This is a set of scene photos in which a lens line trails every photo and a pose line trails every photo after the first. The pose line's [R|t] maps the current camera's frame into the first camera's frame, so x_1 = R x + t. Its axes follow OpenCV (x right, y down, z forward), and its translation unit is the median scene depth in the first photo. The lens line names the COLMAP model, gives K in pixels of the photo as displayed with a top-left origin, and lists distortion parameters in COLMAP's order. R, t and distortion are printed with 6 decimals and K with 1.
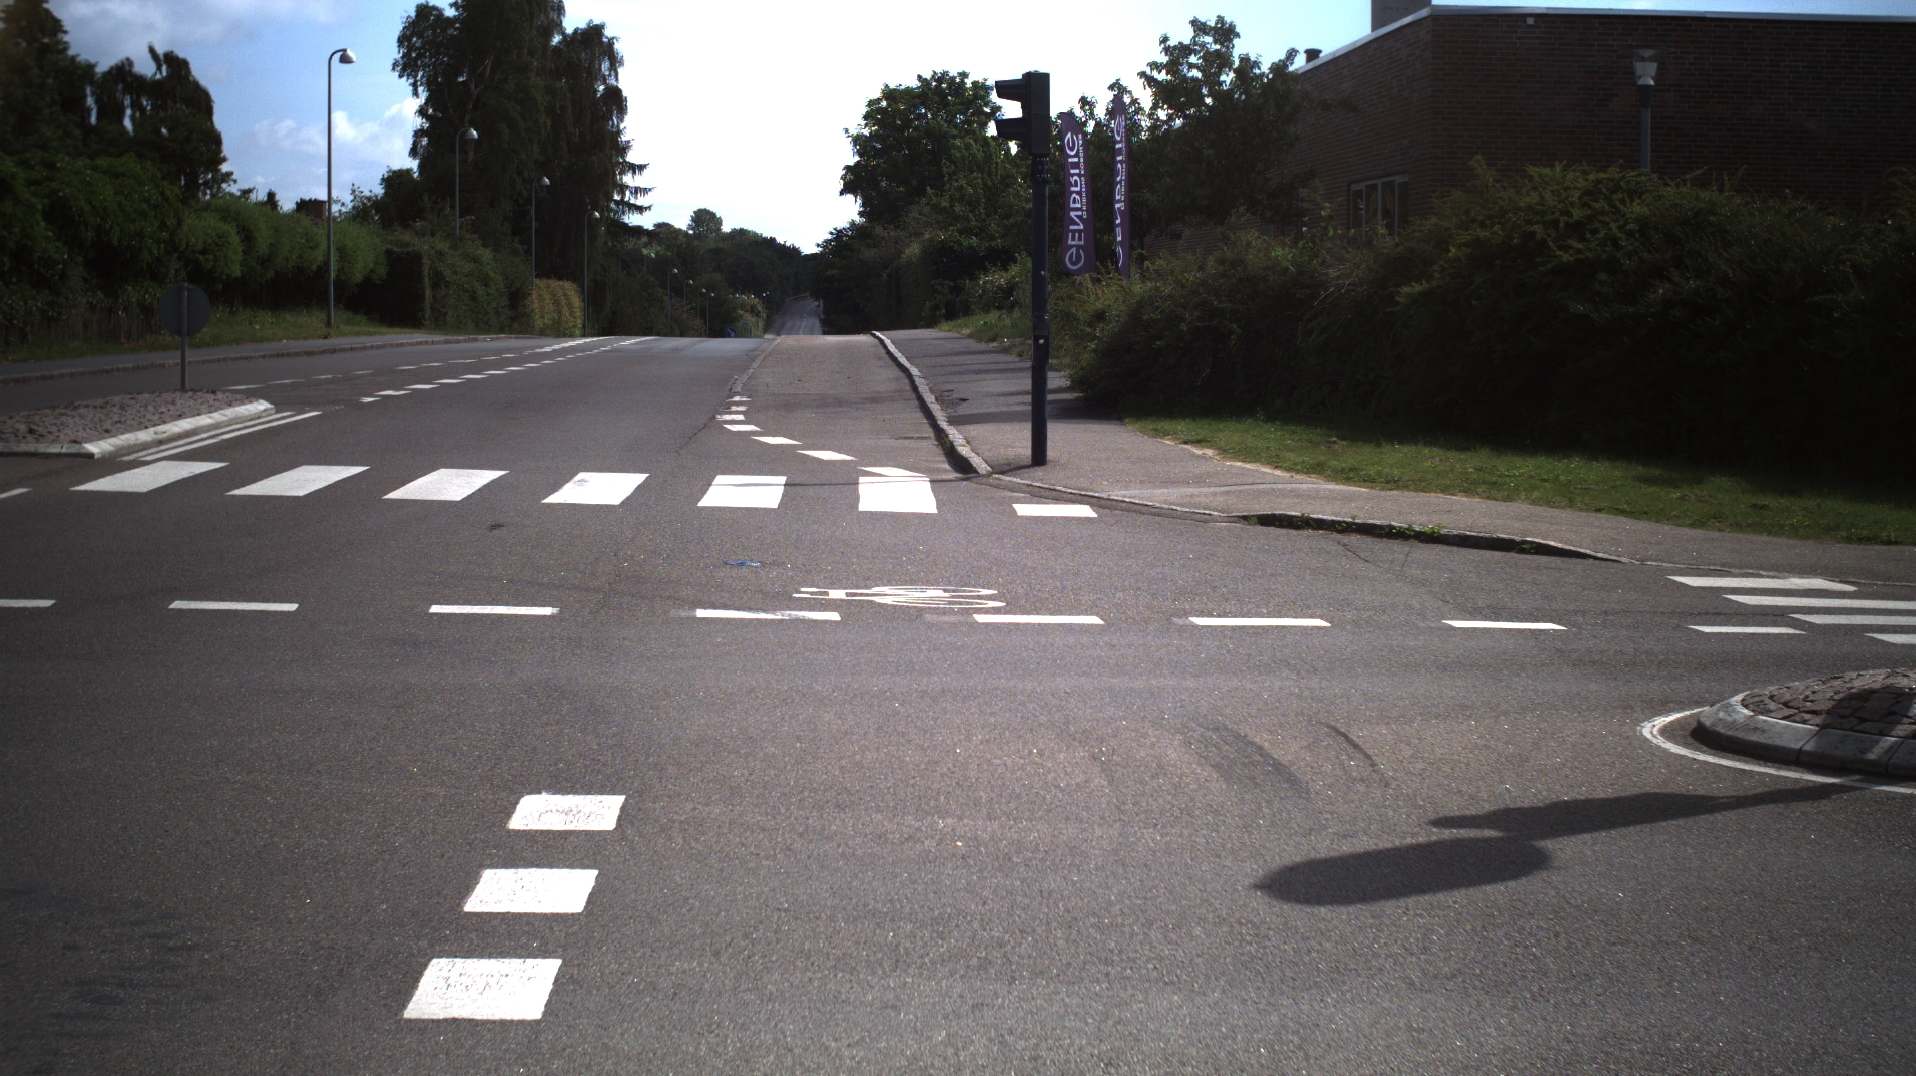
lens RADIAL K [[3541.5, 0, 938.0], [0, 3541.5, 522.6], [0, 0, 1]] dist [-0.259494, 0.000000]
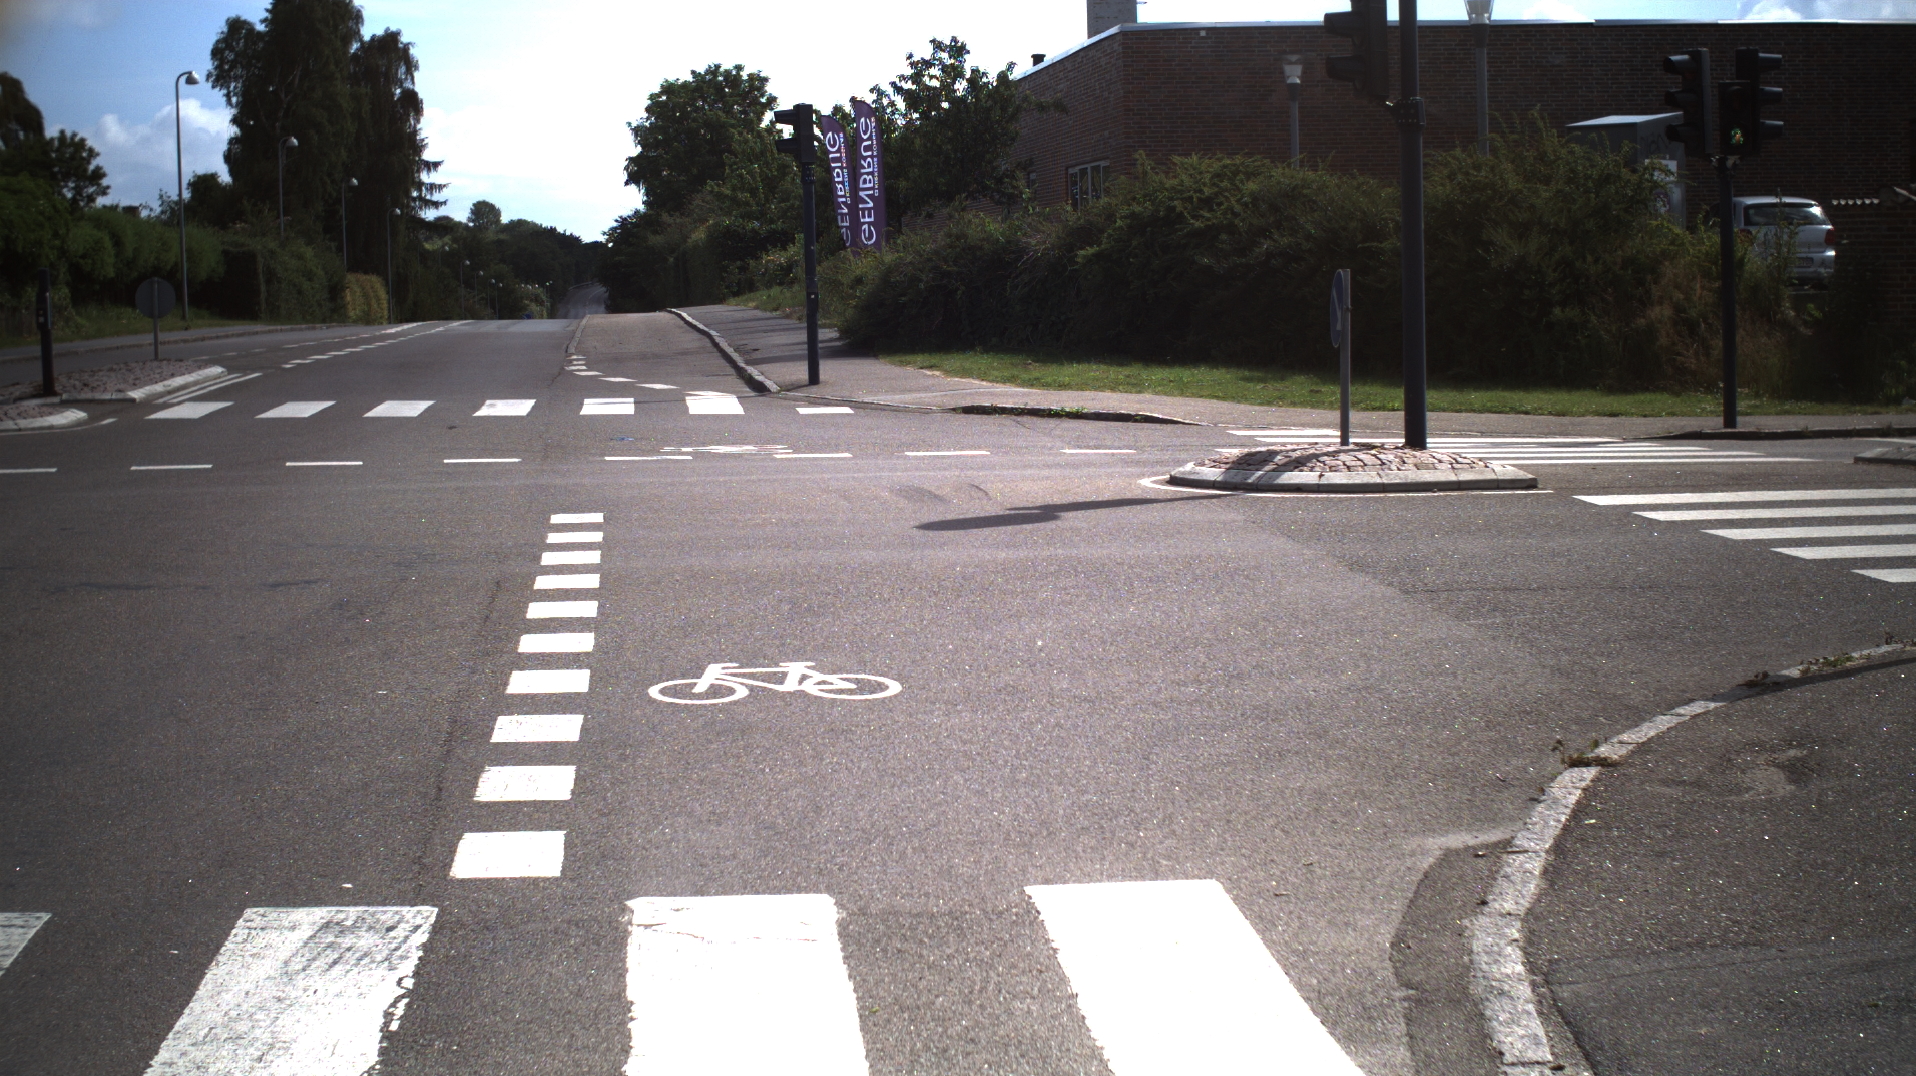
lens RADIAL K [[3541.5, 0, 970.1], [0, 3541.5, 535.8], [0, 0, 1]] dist [-0.259494, 0.000000]
pose [[0.997012, -0.035209, 0.068762, -0.002228], [0.034568, 0.999347, 0.010496, 0.008447], [-0.069087, -0.008088, 0.997578, -0.109422]]
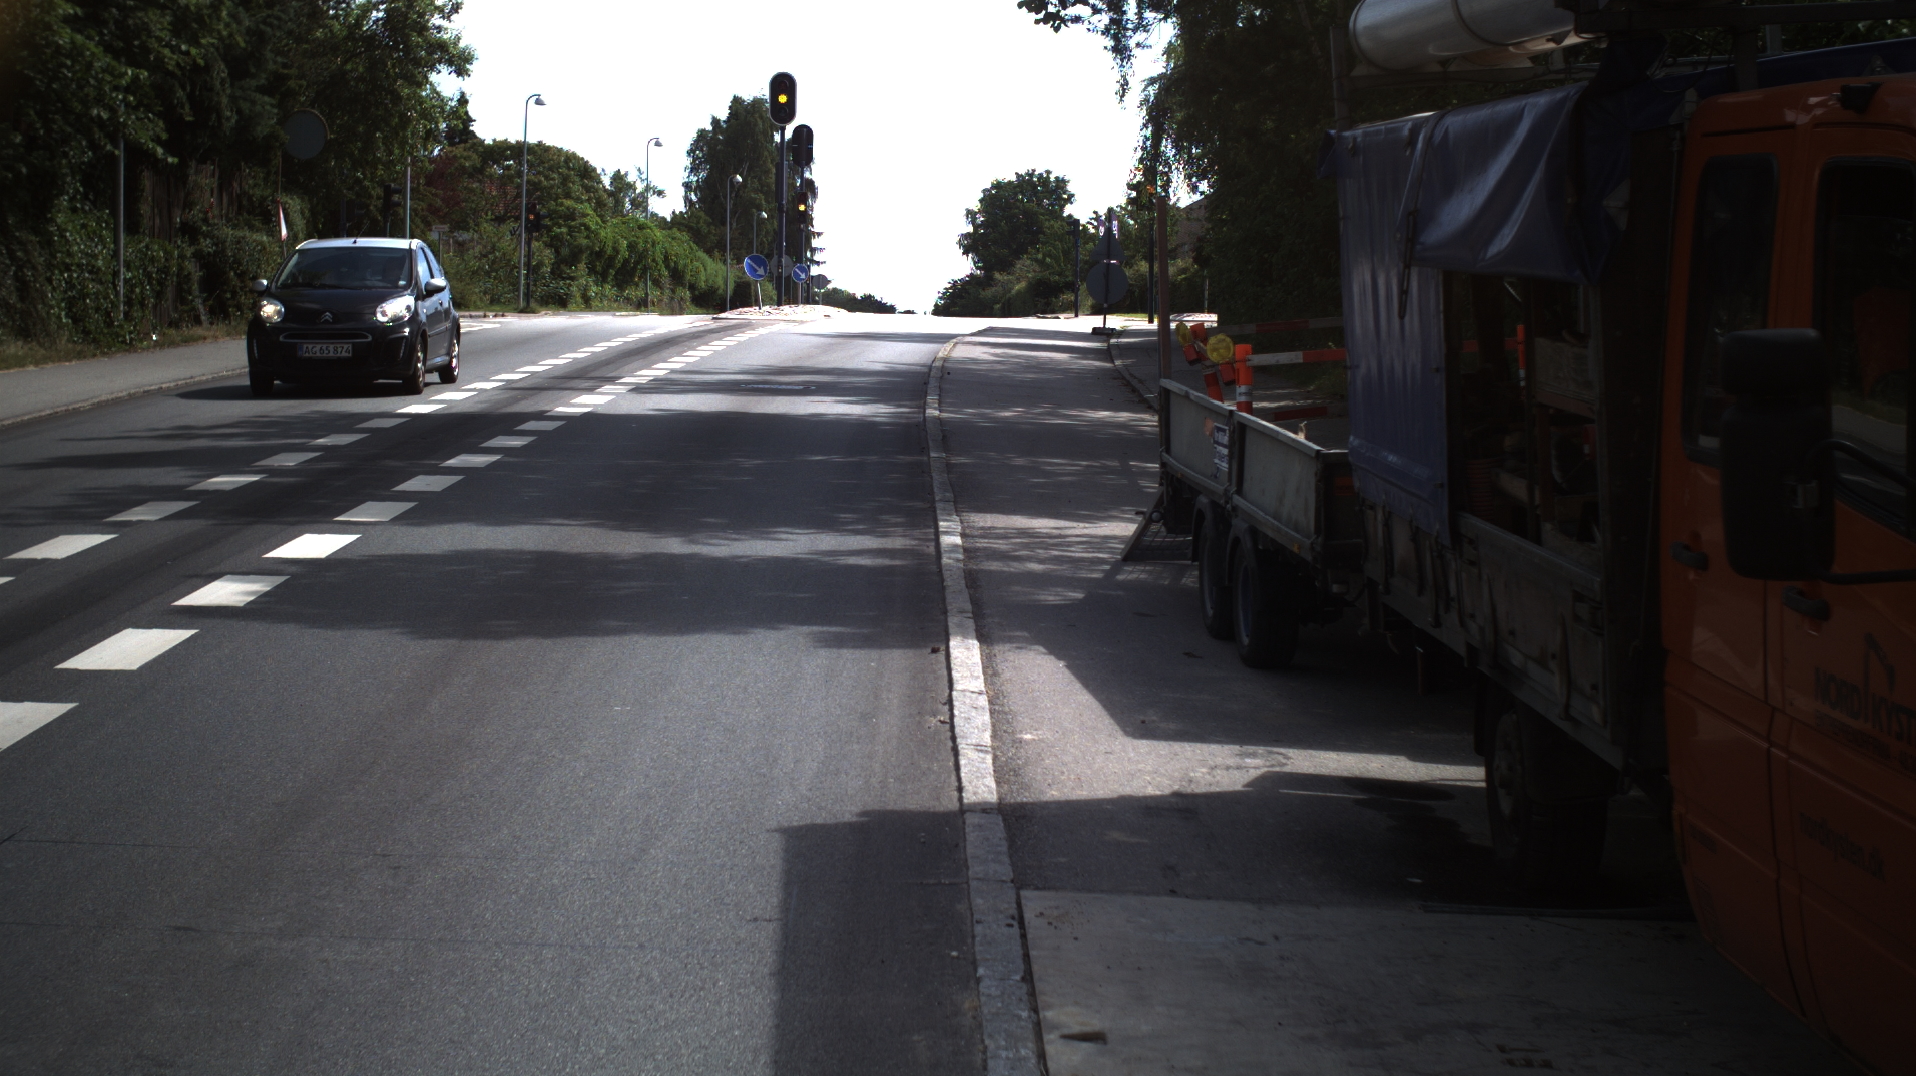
lens RADIAL K [[3541.5, 0, 967.7], [0, 3541.5, 540.2], [0, 0, 1]] dist [-0.259494, 0.000000]
pose [[0.999883, 0.008407, -0.012757, -0.011159], [-0.008573, 0.999878, -0.013049, 0.078846], [0.012646, 0.013157, 0.999833, -0.815507]]
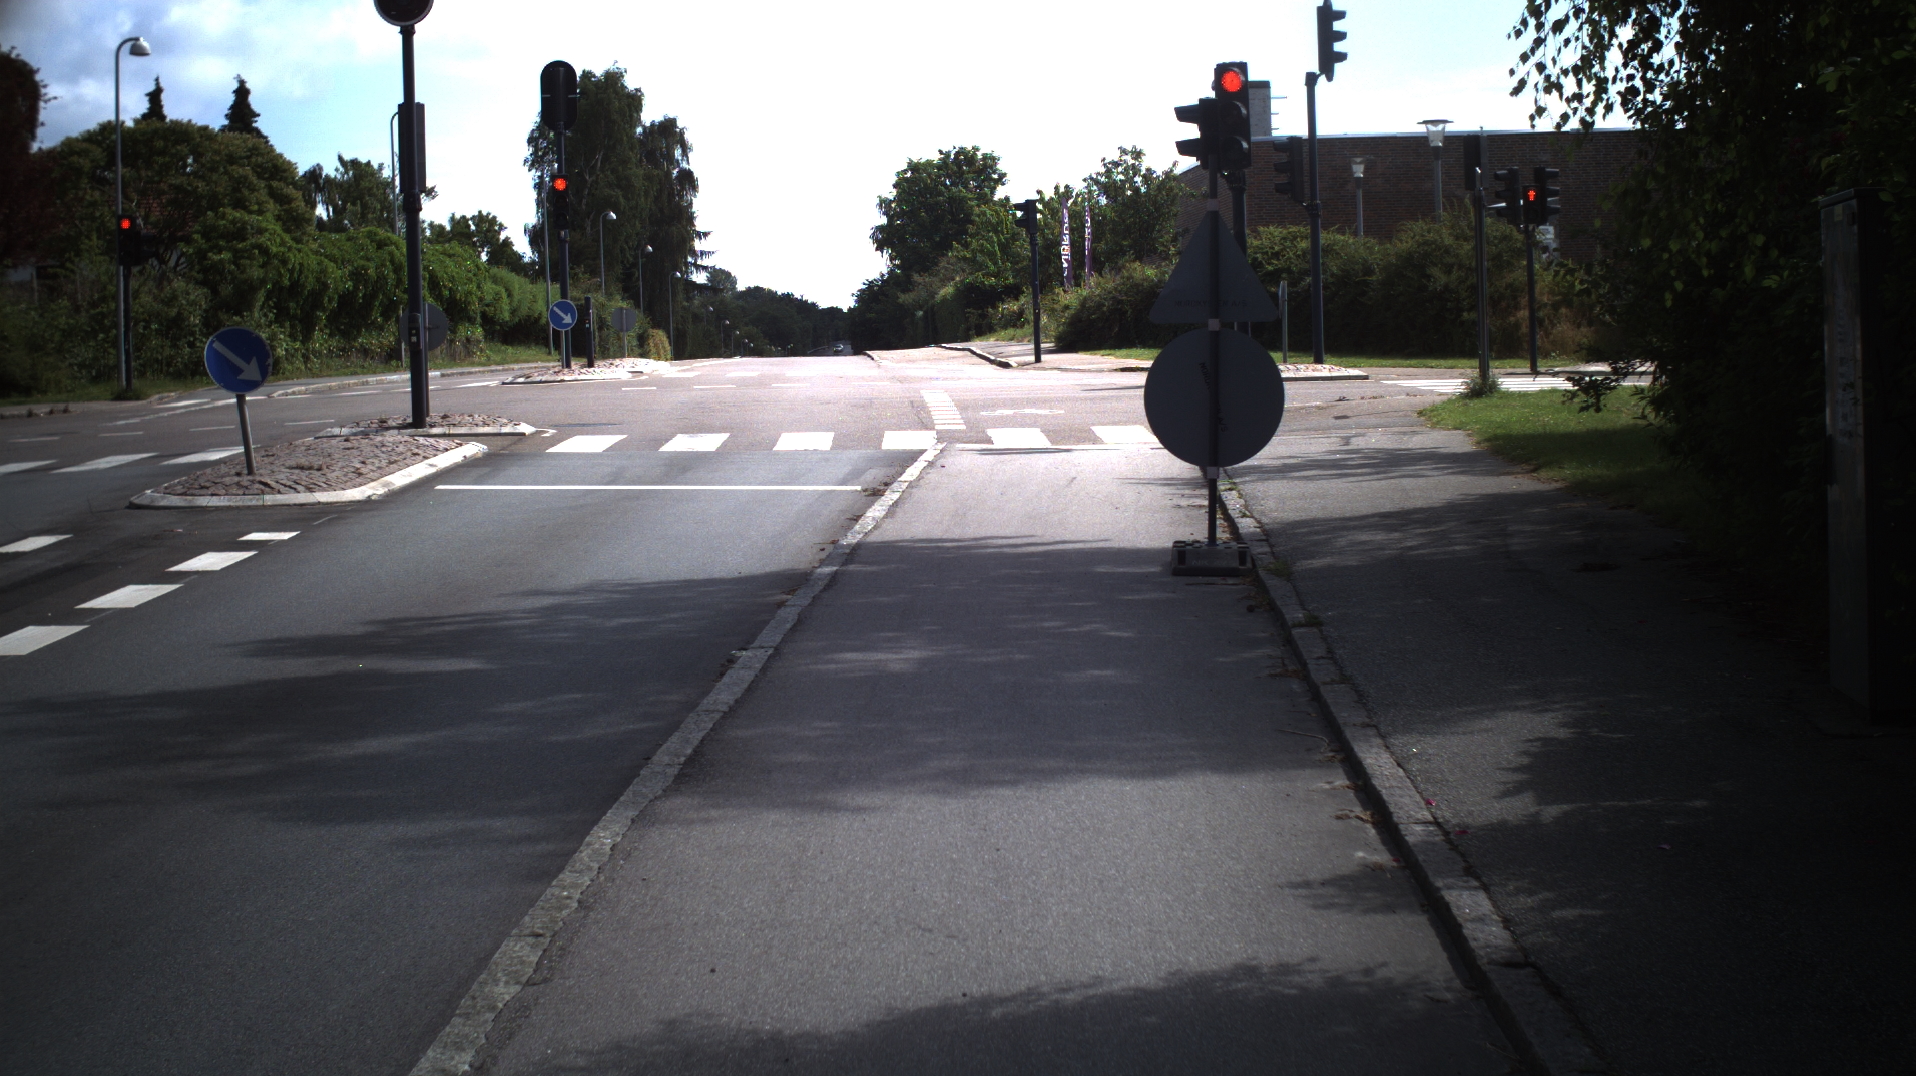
lens RADIAL K [[3541.5, 0, 943.8], [0, 3541.5, 544.2], [0, 0, 1]] dist [-0.259494, 0.000000]
pose [[0.999268, -0.038165, -0.002756, -0.009088], [0.038141, 0.999236, -0.008522, 0.034102], [0.003079, 0.008411, 0.999960, -0.381566]]
